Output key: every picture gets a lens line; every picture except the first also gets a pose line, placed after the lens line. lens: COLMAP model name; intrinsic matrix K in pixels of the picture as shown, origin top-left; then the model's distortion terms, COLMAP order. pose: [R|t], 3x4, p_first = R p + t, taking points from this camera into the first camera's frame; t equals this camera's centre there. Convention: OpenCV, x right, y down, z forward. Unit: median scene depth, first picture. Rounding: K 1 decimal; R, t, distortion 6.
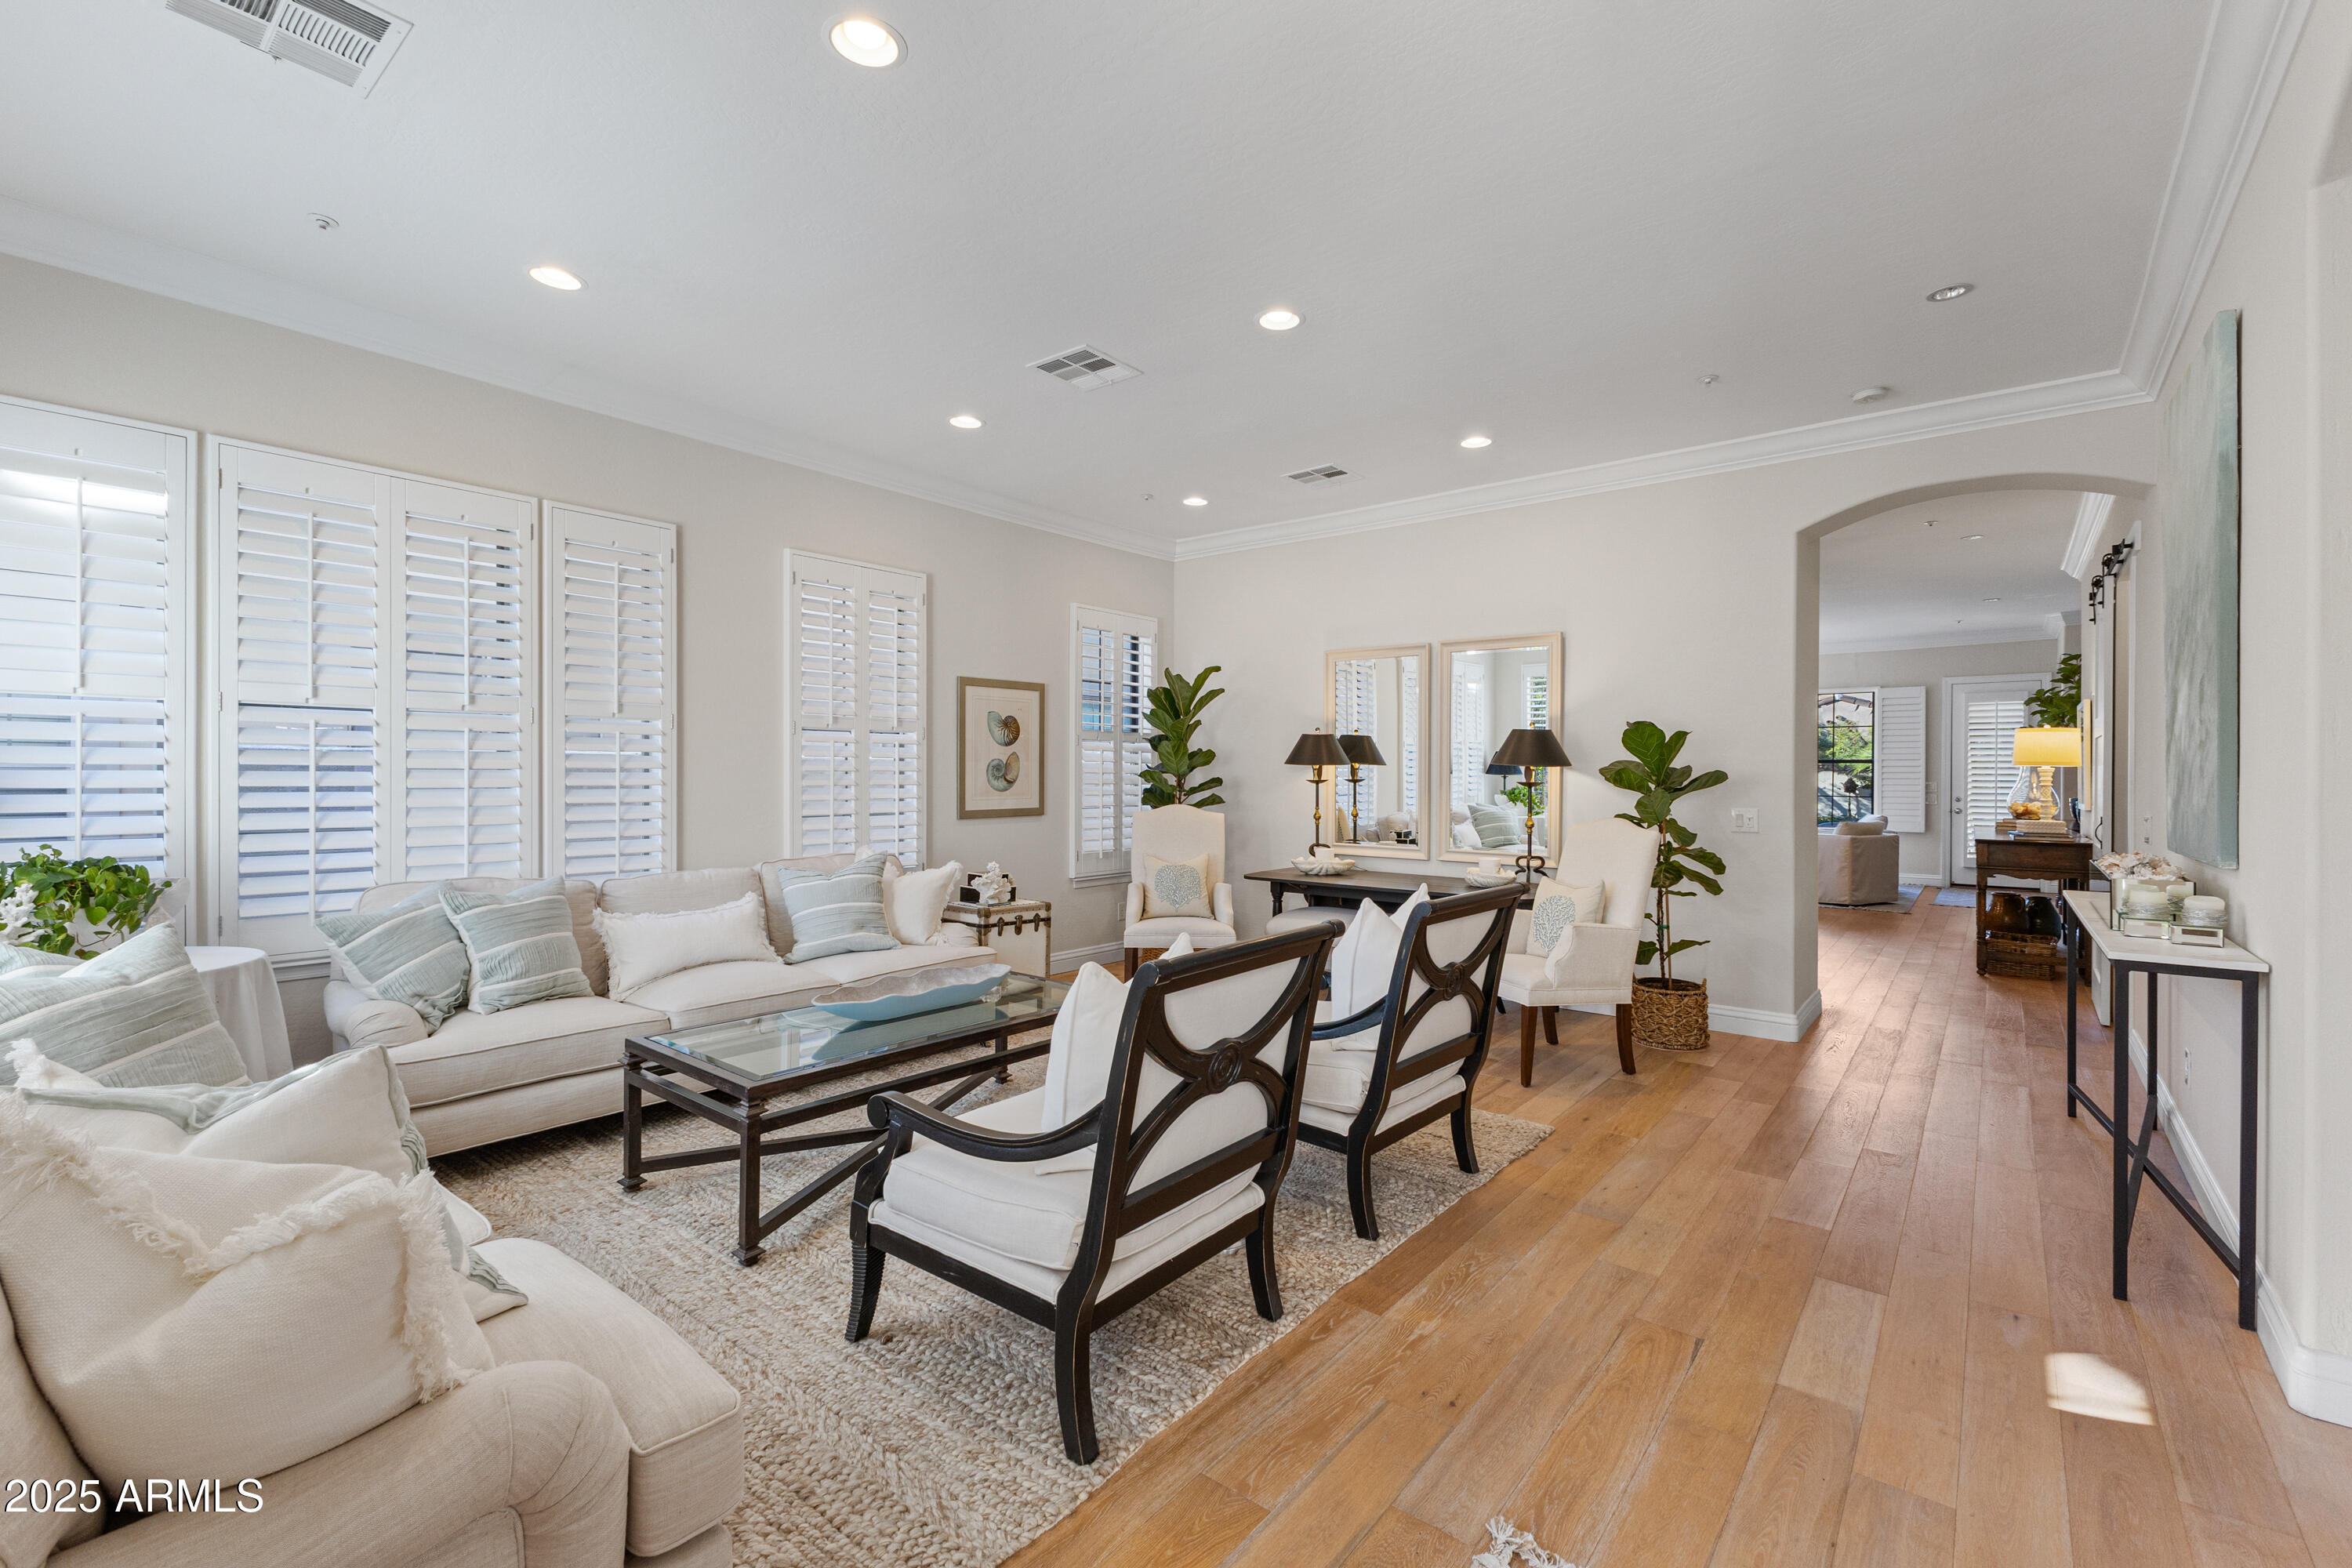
lens RADIAL K [[1027.9, 0, 1171.8], [0, 1027.9, 779.4], [0, 0, 1]] dist [0.024972, -0.001969]
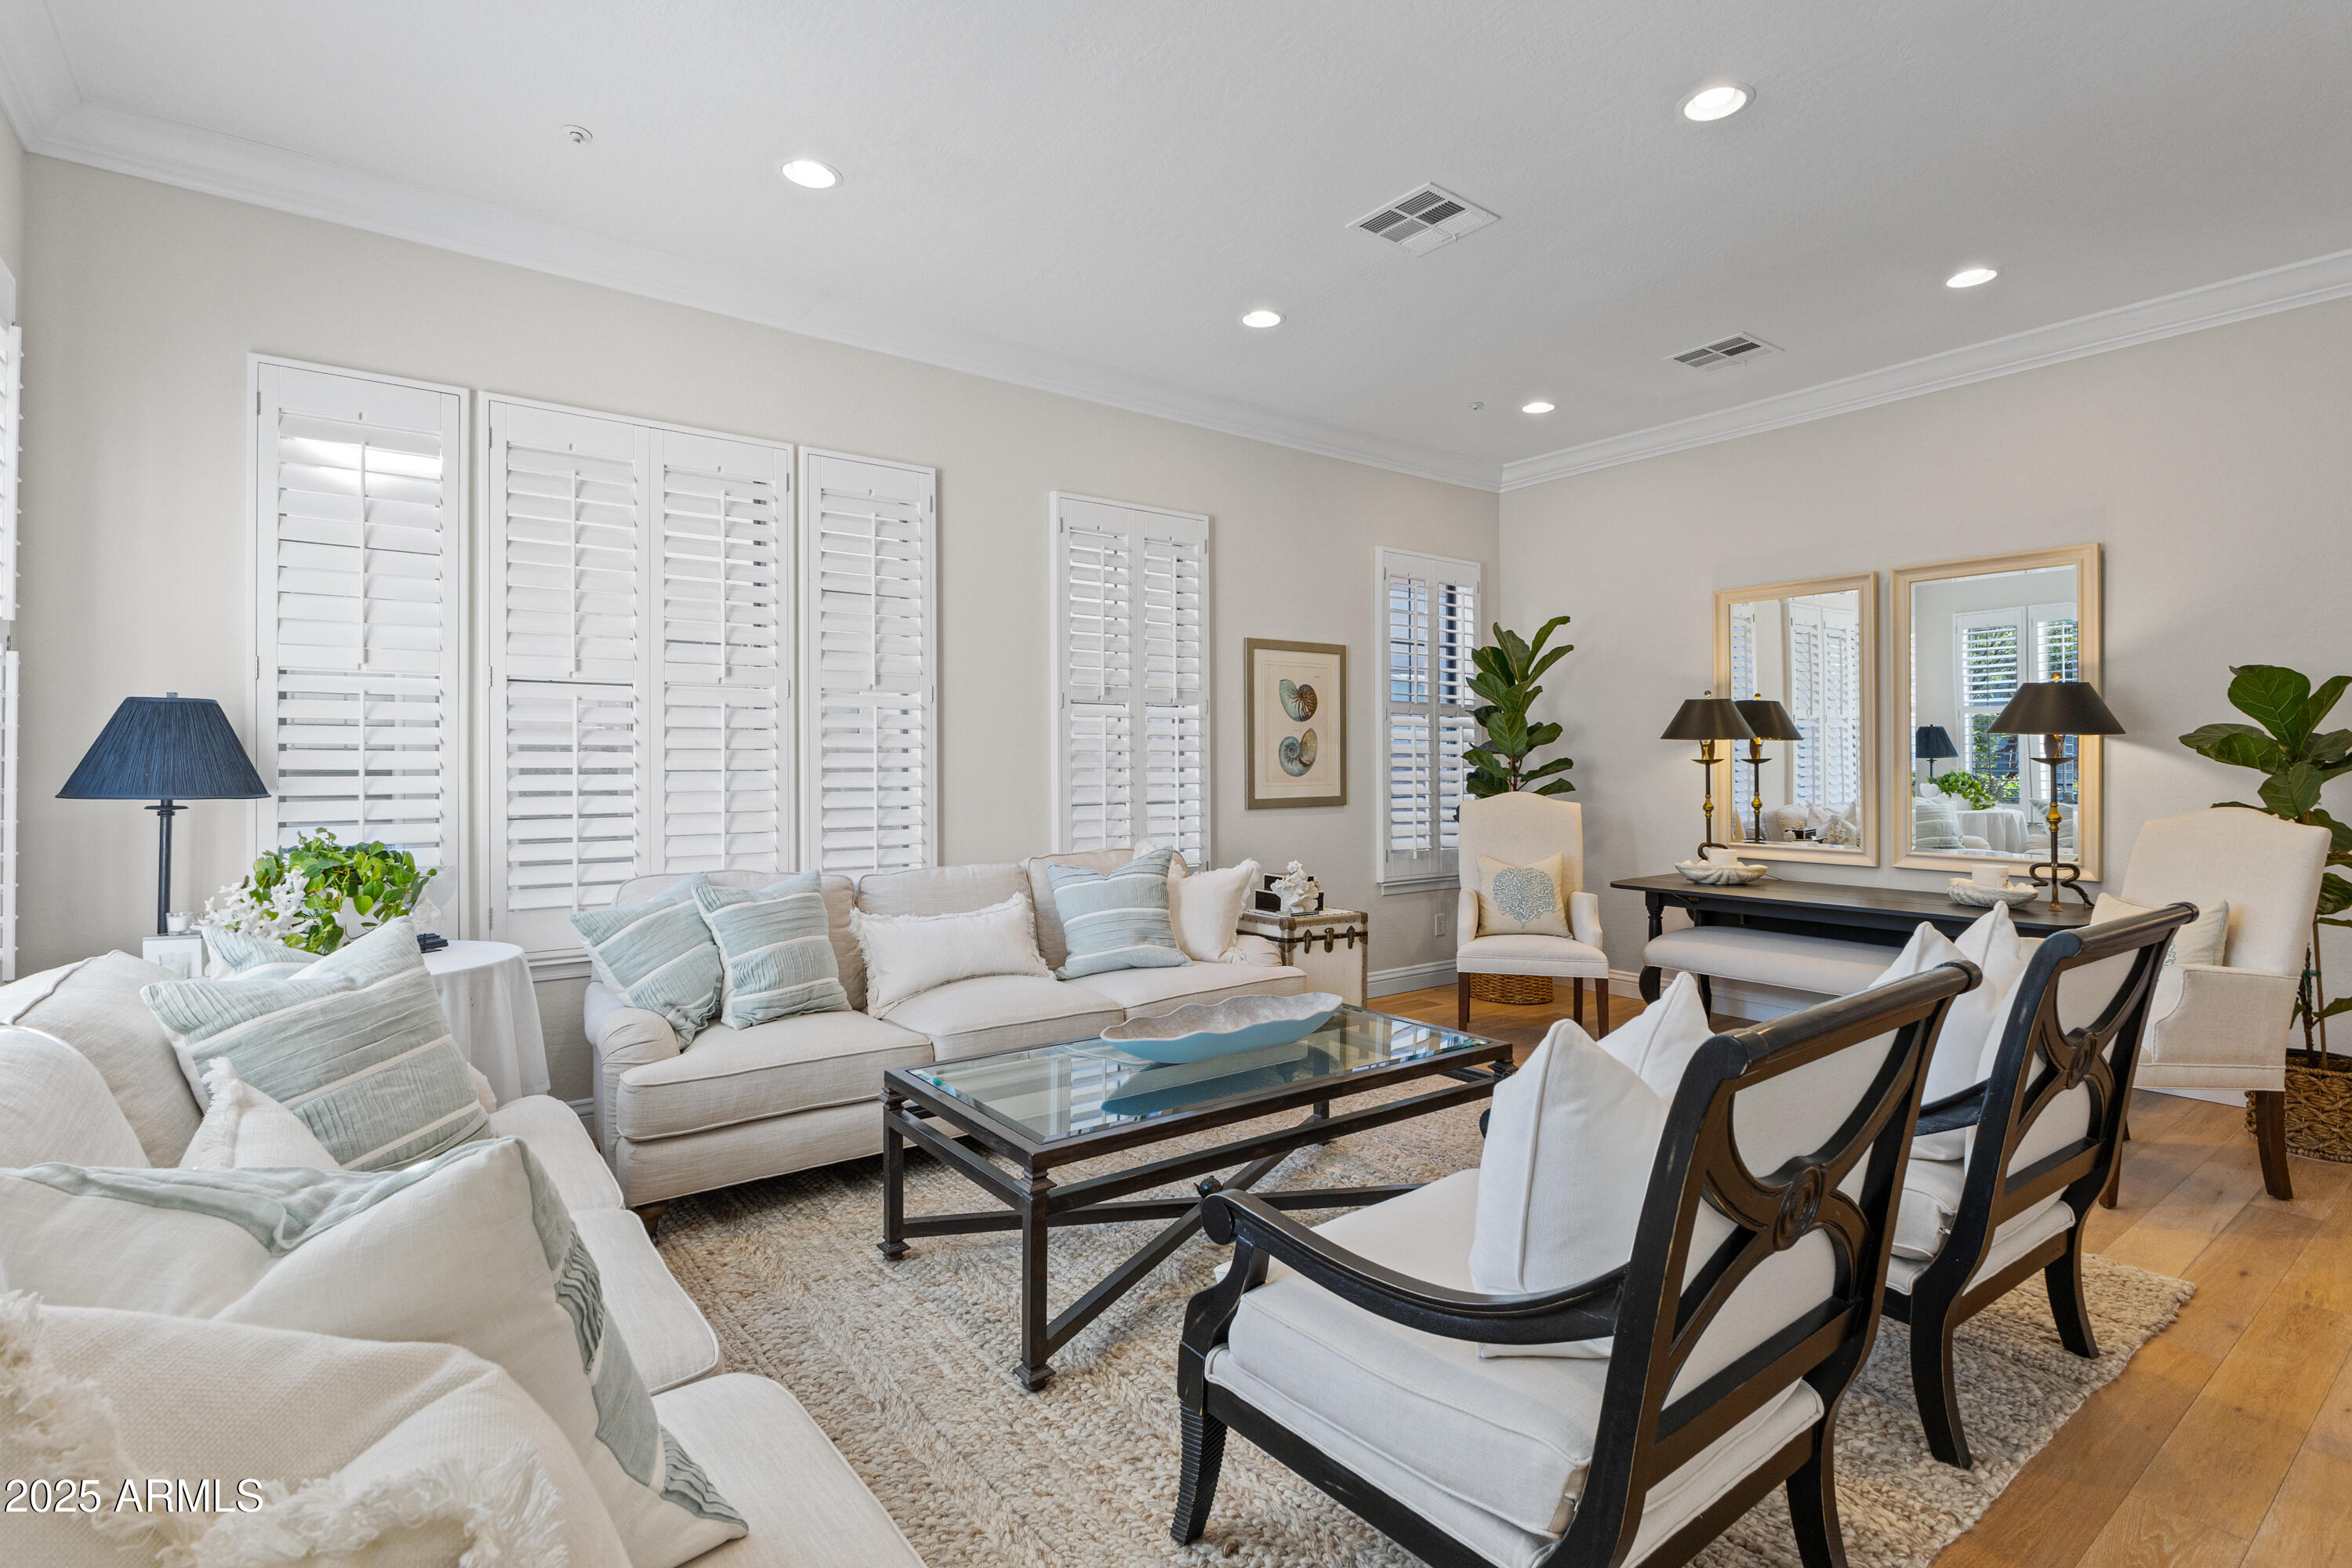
lens RADIAL K [[1126.4, 0, 1171.9], [0, 1126.4, 767.4], [0, 0, 1]] dist [0.021714, 0.000140]
pose [[0.972185, -0.007440, -0.234098, -0.081787], [0.006143, 0.999961, -0.006270, 0.015660], [0.234136, 0.004657, 0.972193, 0.157003]]
